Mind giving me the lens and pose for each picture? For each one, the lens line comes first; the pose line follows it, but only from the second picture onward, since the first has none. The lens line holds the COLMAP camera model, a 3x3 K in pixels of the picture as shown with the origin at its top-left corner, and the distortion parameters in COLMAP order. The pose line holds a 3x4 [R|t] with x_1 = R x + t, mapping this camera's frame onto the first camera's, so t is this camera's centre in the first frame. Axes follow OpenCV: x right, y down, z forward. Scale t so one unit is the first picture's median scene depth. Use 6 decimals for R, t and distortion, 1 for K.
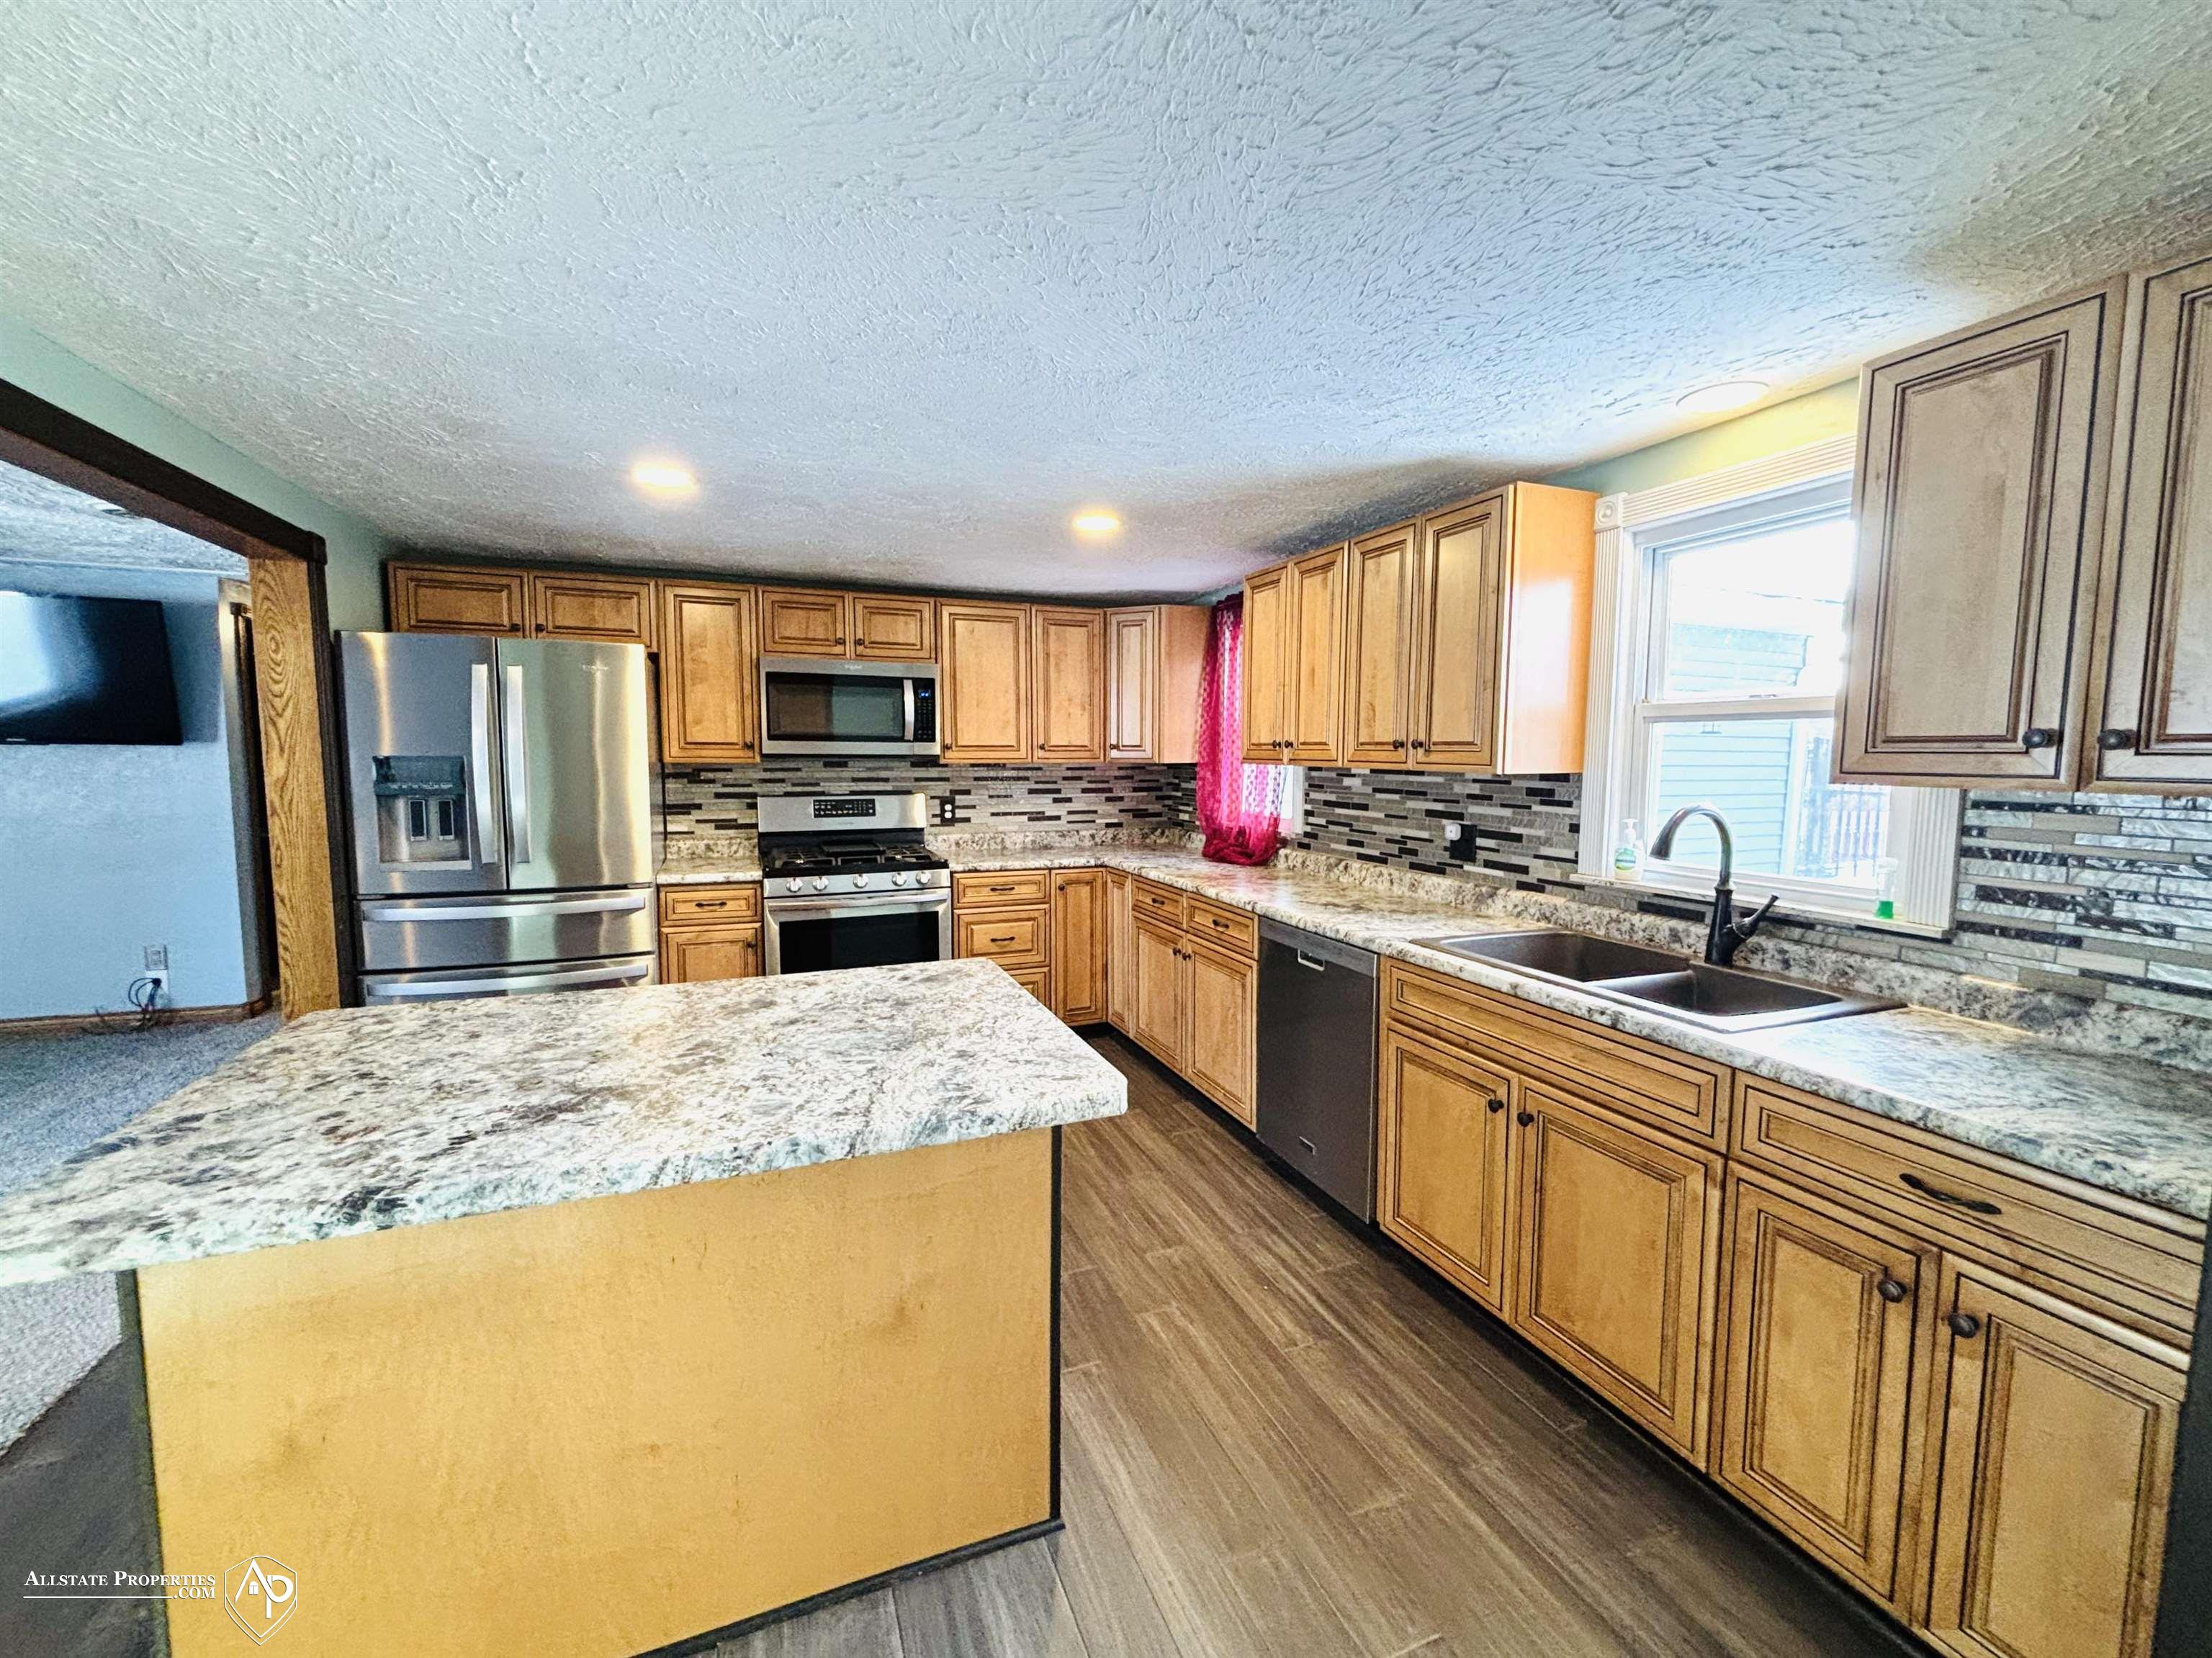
lens RADIAL K [[906.8, 0, 1106.0], [0, 906.8, 829.0], [0, 0, 1]] dist [-0.002525, -0.000272]
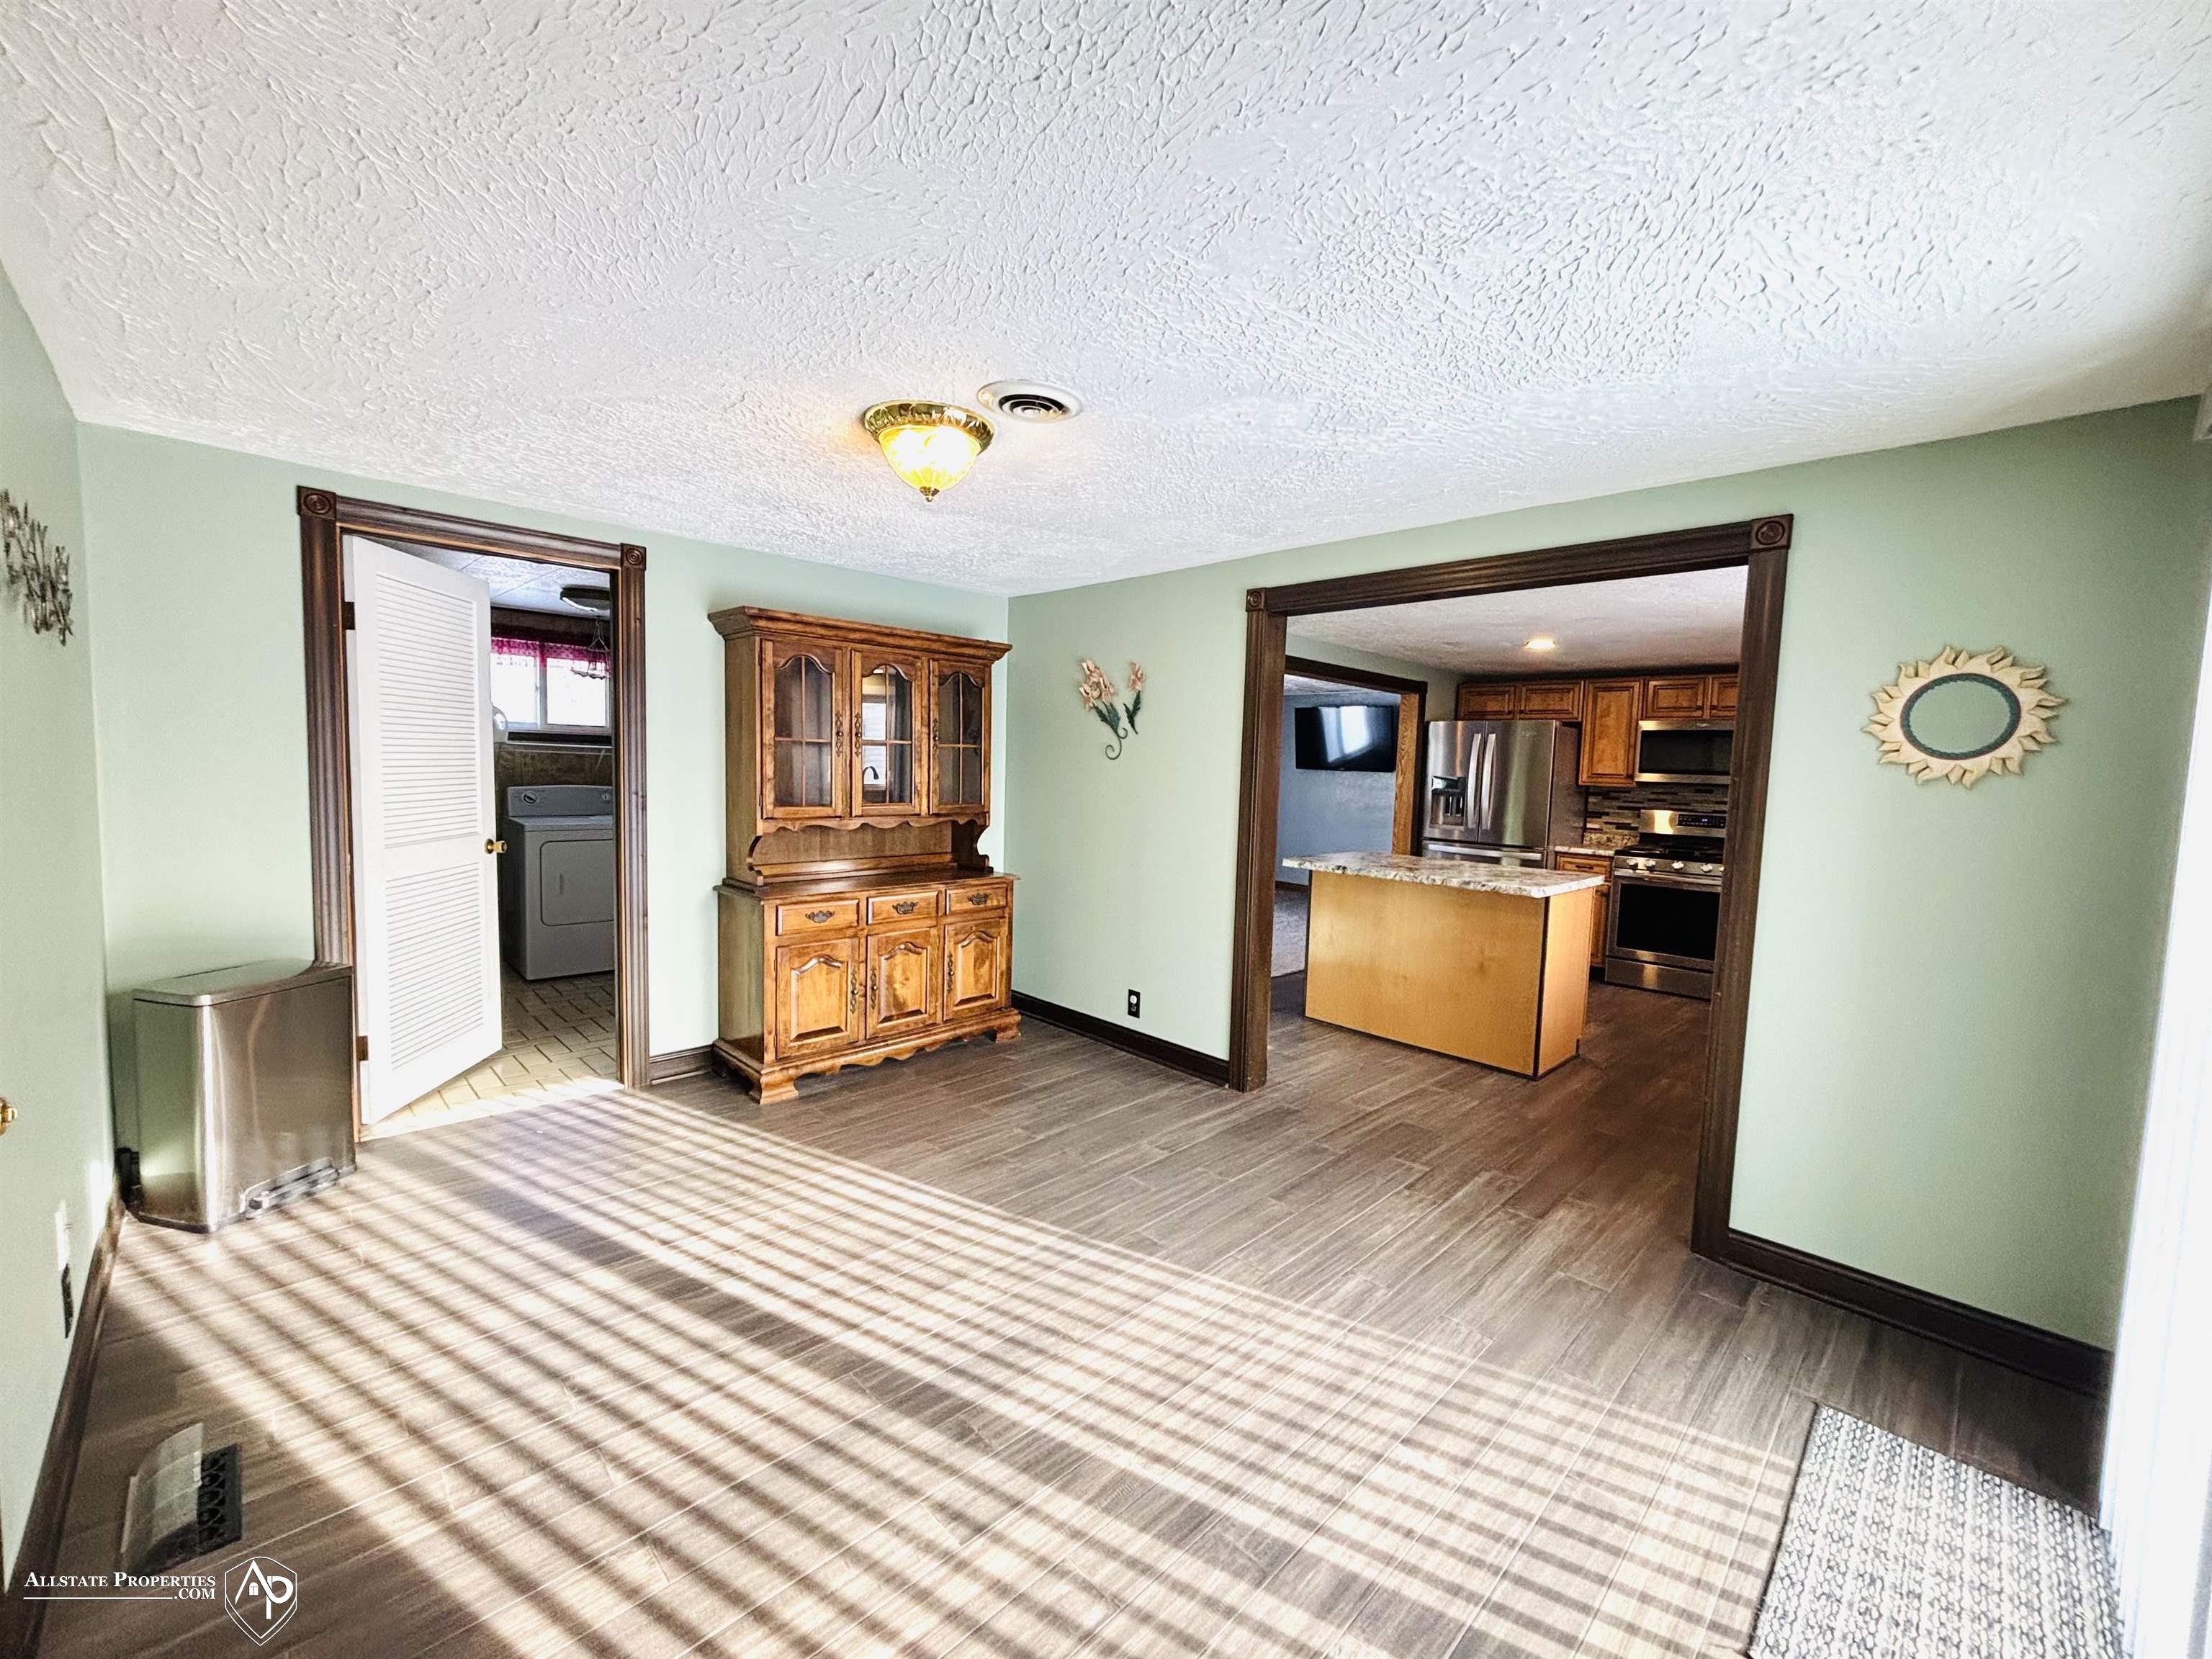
lens RADIAL K [[874.3, 0, 1106.0], [0, 874.3, 829.5], [0, 0, 1]] dist [-0.010246, -0.000423]
pose [[0.390236, 0.074586, -0.917689, 0.668923], [-0.109435, 0.993405, 0.034204, 0.050652], [0.914188, 0.087080, 0.395824, -0.451259]]
